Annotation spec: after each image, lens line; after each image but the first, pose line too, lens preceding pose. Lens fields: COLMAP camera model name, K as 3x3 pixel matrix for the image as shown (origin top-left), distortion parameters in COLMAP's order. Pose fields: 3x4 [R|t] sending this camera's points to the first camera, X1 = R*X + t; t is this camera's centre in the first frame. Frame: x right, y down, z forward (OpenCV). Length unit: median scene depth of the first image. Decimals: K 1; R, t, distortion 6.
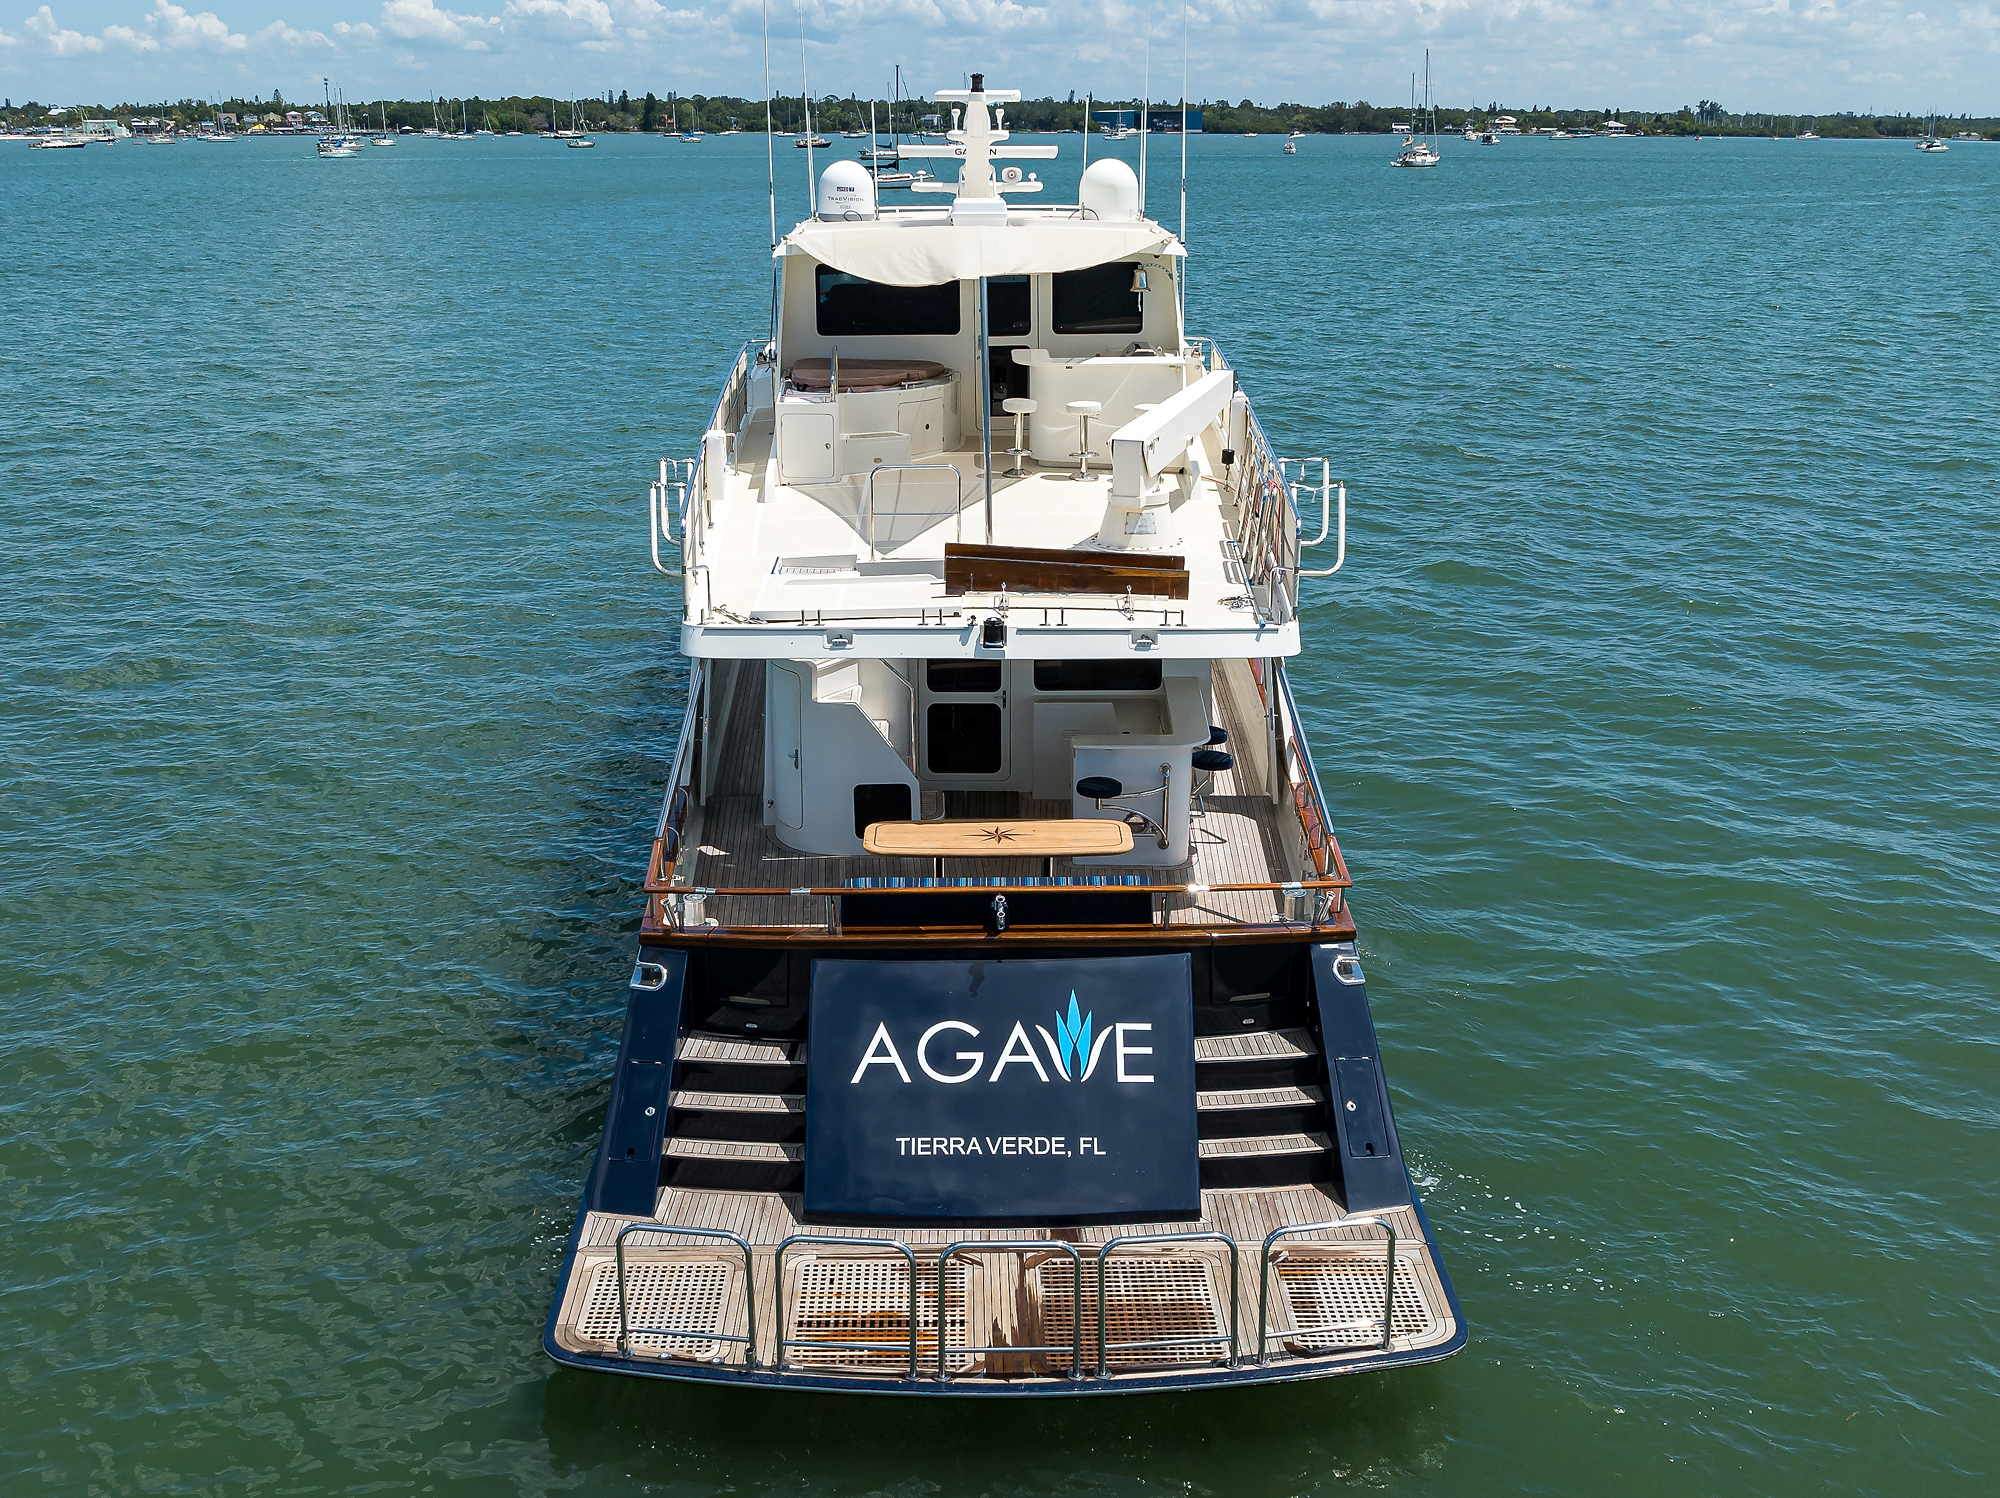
lens RADIAL K [[2118.4, 0, 914.3], [0, 2118.4, 749.4], [0, 0, 1]] dist [-0.010217, -0.019157]
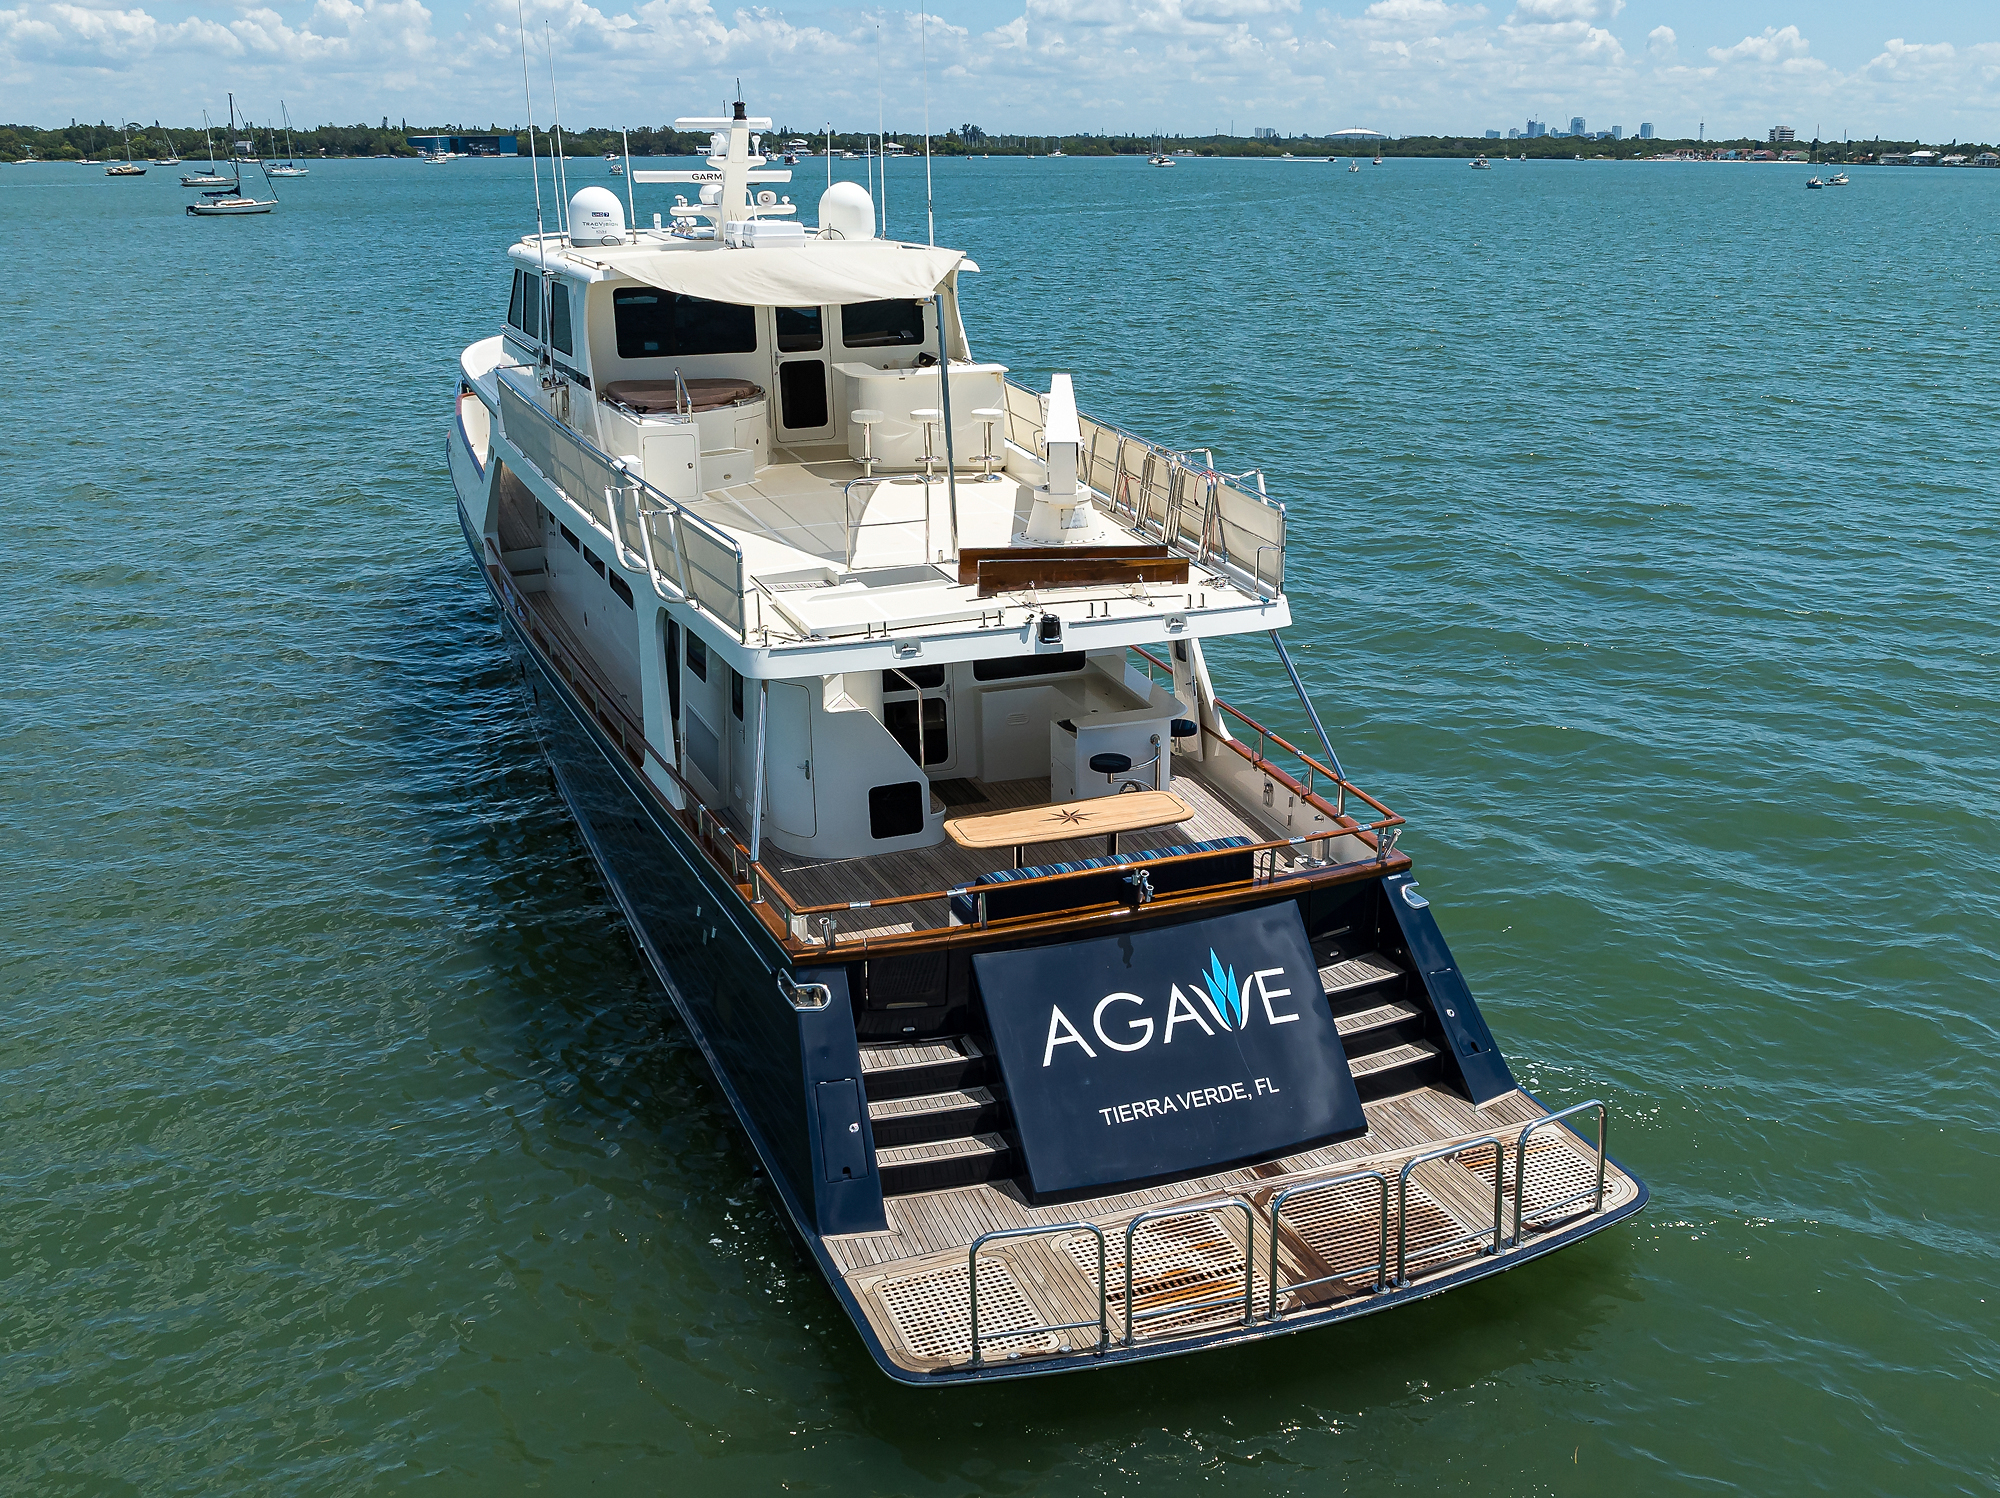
lens RADIAL K [[1977.6, 0, 1034.0], [0, 1977.6, 707.5], [0, 0, 1]] dist [-0.005546, -0.005243]
pose [[0.928395, -0.103056, 0.357017, -0.353717], [0.106833, 0.994235, 0.009184, -0.027476], [-0.355905, 0.029615, 0.934053, 0.081112]]
